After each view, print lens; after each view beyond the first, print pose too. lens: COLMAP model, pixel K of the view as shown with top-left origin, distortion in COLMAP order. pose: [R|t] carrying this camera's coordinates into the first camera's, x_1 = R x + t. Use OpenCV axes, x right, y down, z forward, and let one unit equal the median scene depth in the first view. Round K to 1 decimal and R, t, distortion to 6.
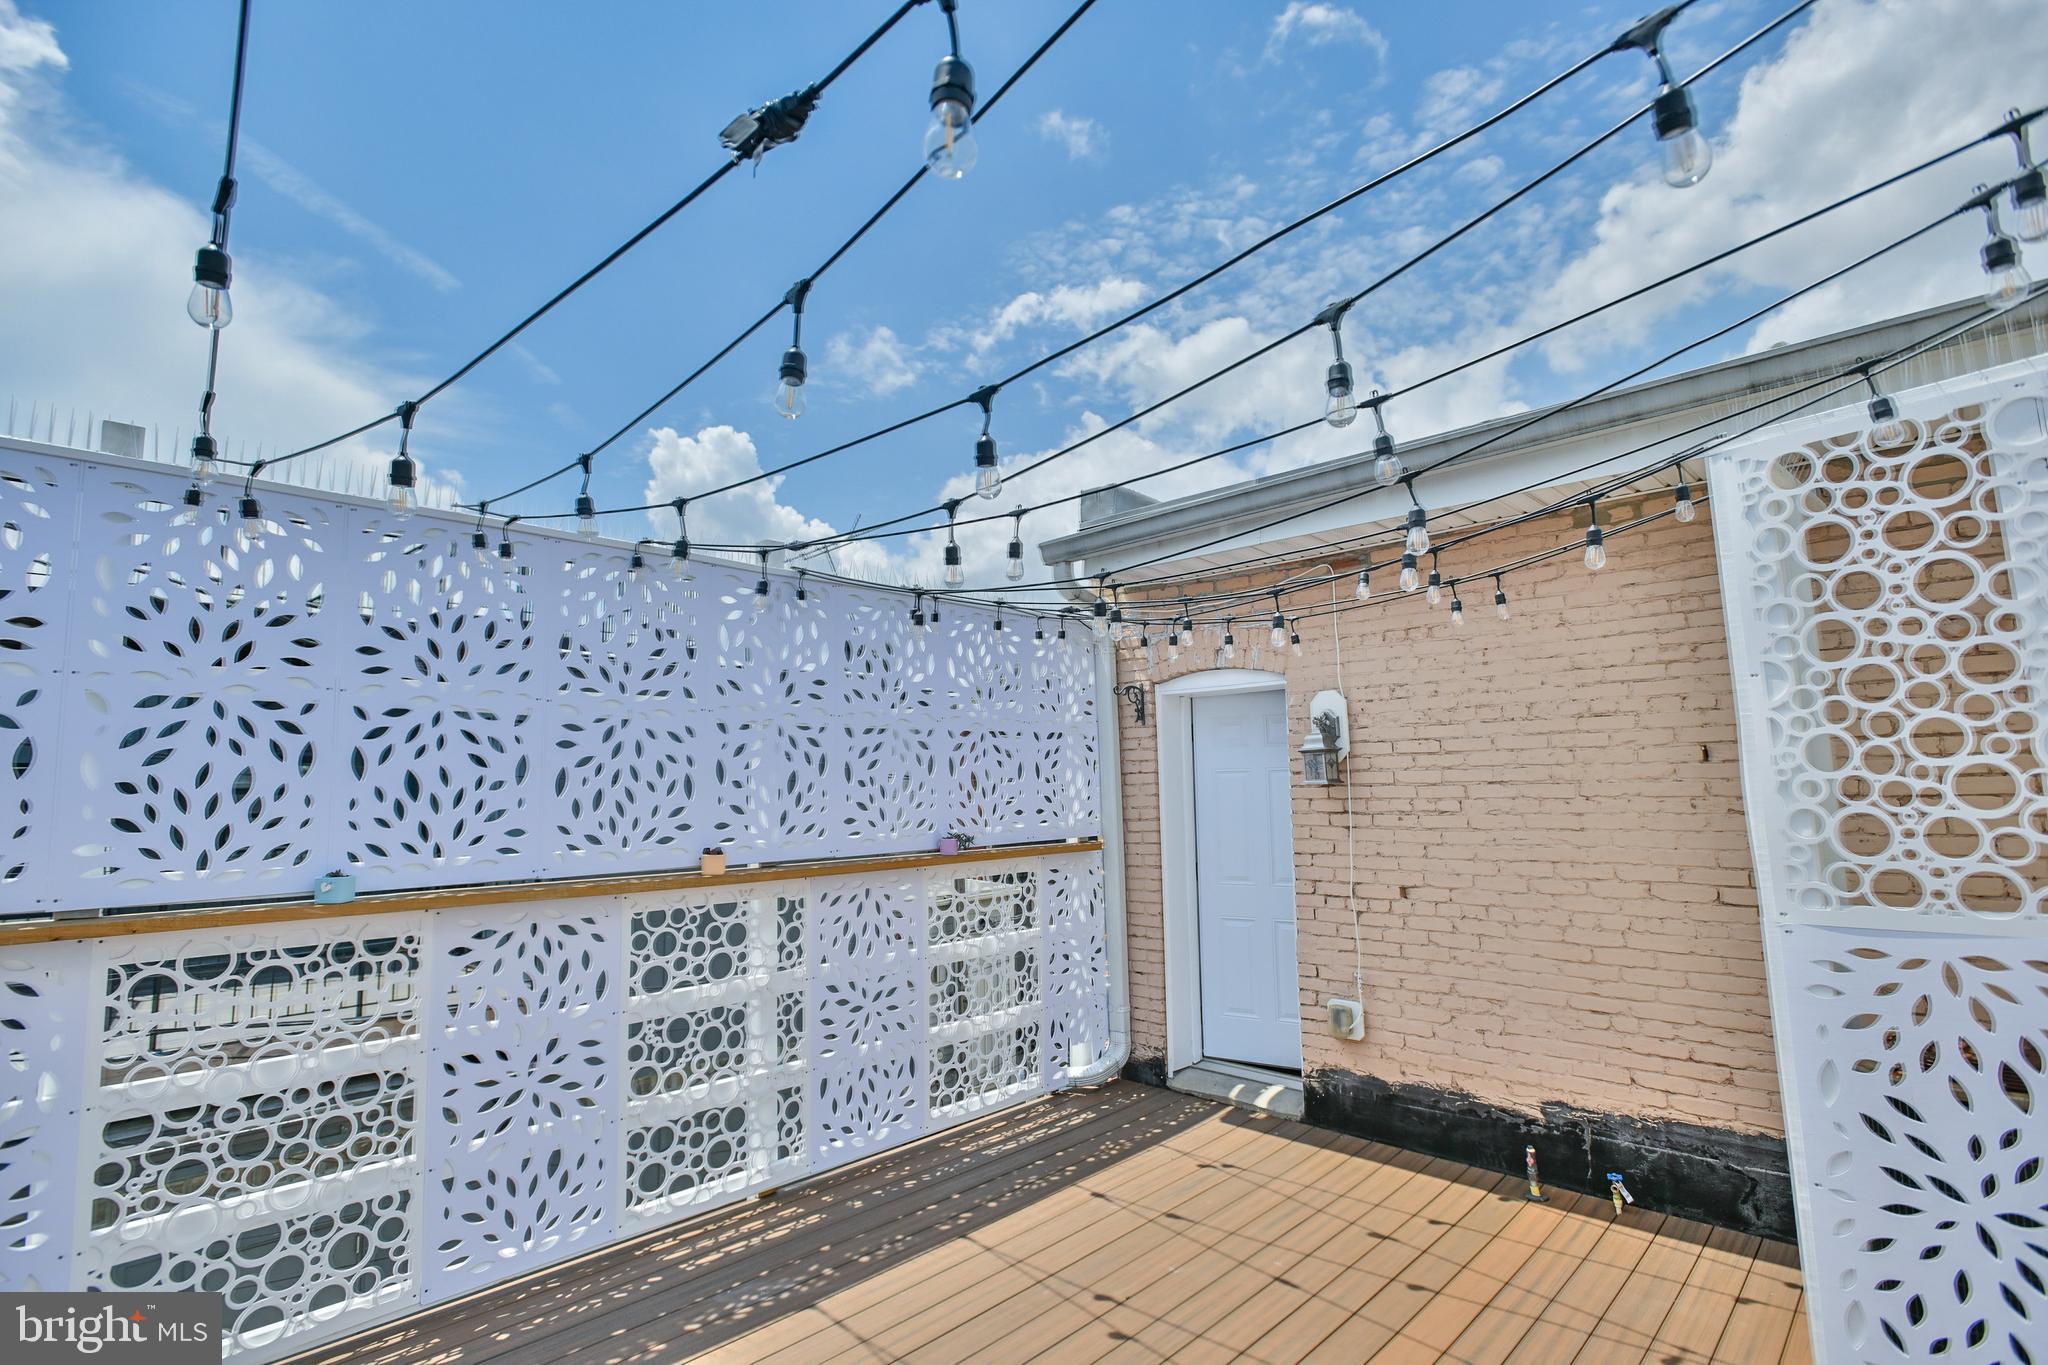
lens RADIAL K [[961.7, 0, 1024.0], [0, 961.7, 682.5], [0, 0, 1]] dist [-0.008530, -0.001392]
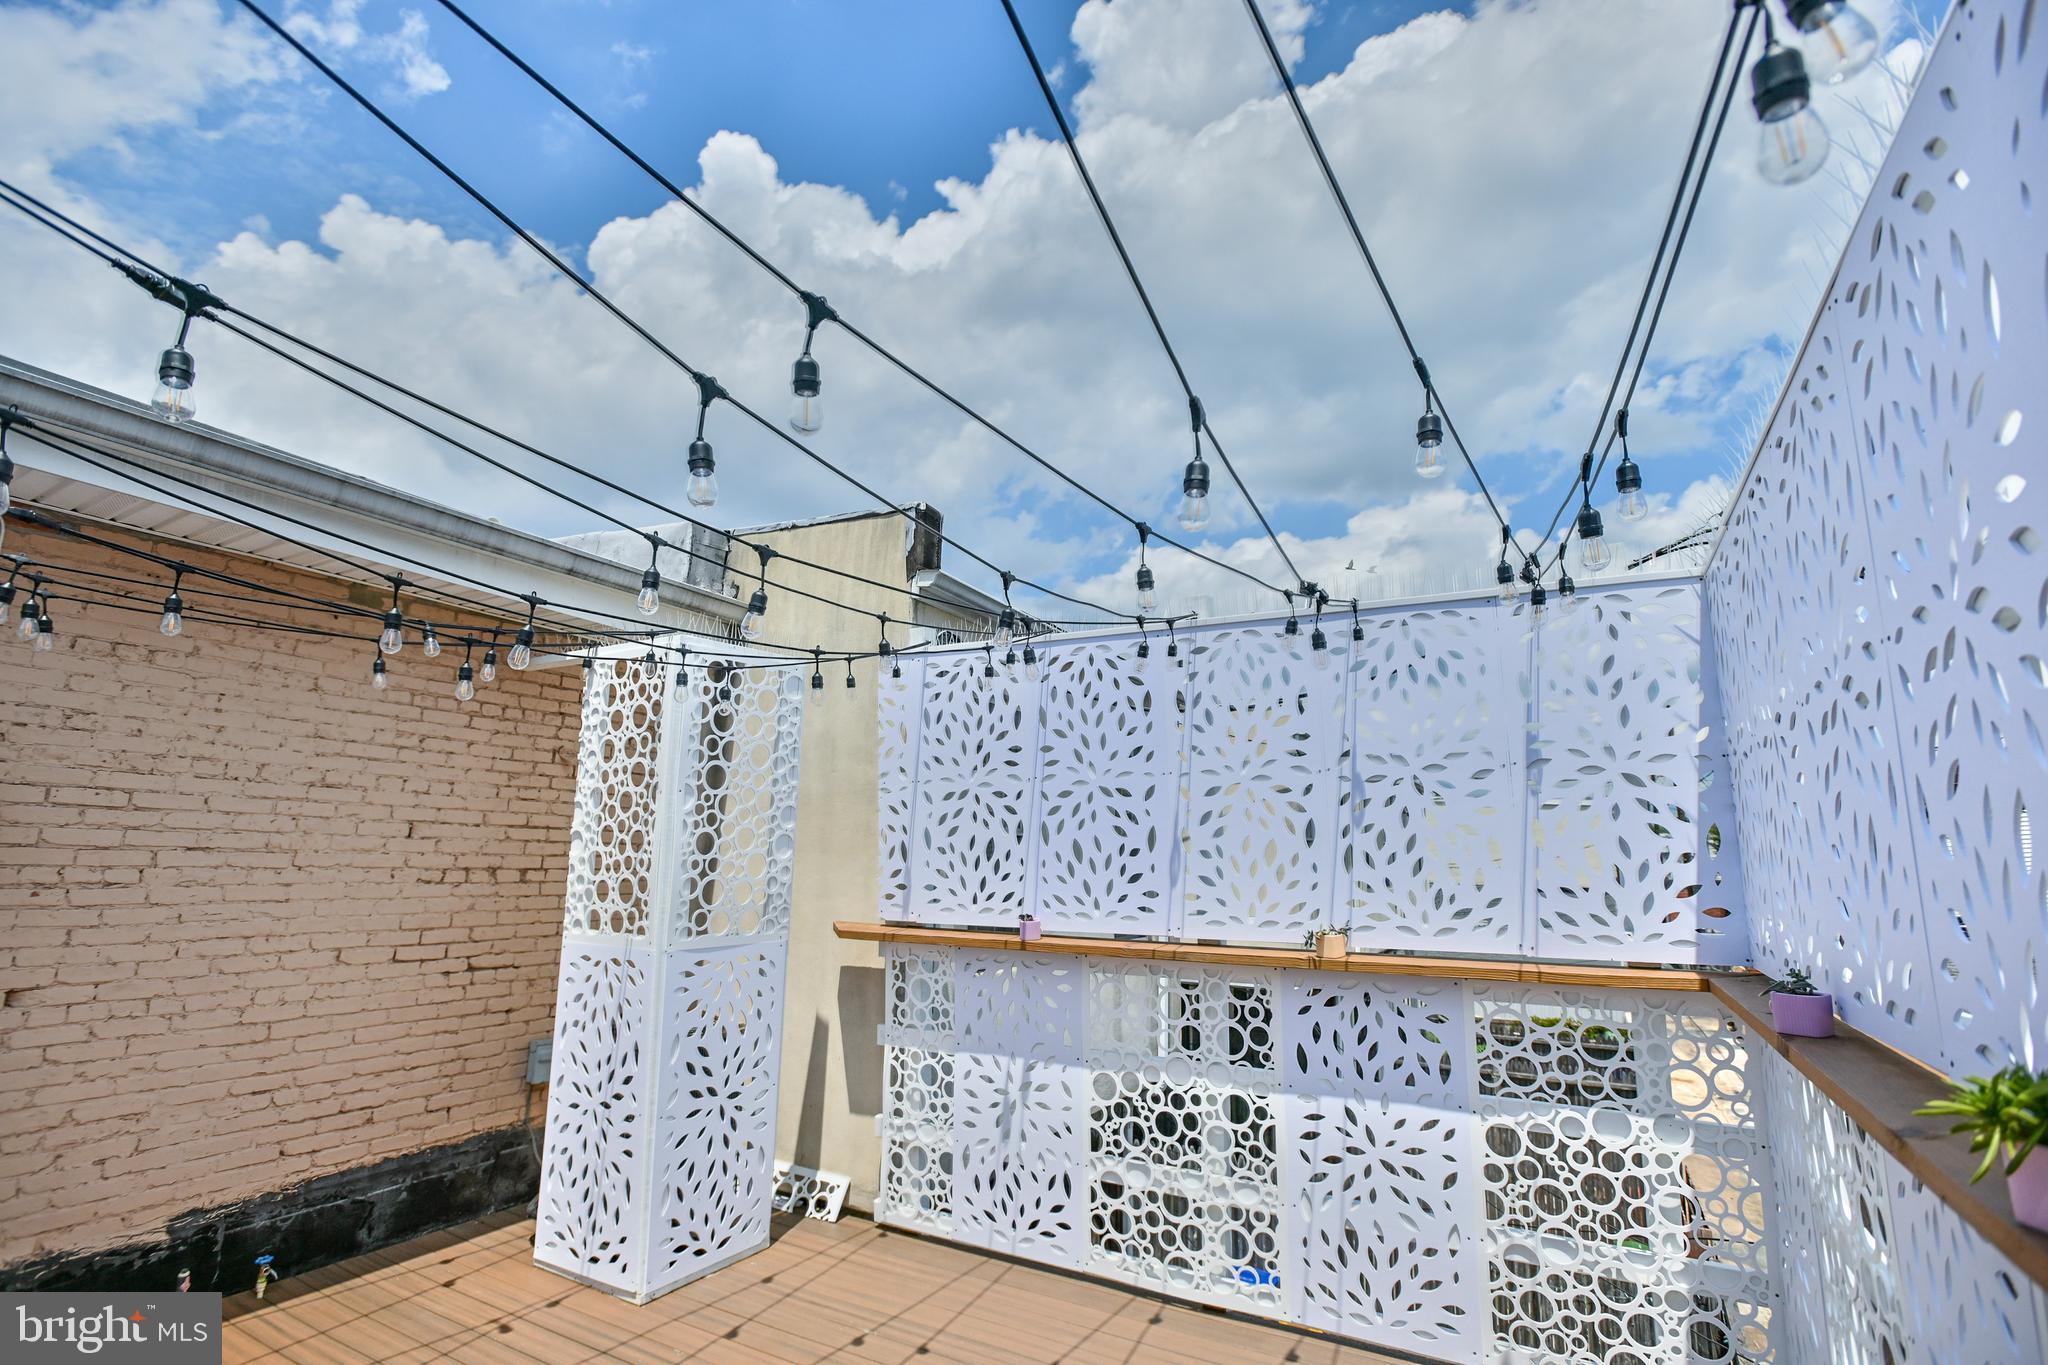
lens RADIAL K [[961.7, 0, 1024.0], [0, 961.7, 682.5], [0, 0, 1]] dist [-0.008530, -0.001392]
pose [[-0.257320, 0.188413, 0.947780, -0.570827], [-0.119479, 0.967078, -0.224687, 0.067146], [-0.958912, -0.171057, -0.226337, 0.534756]]
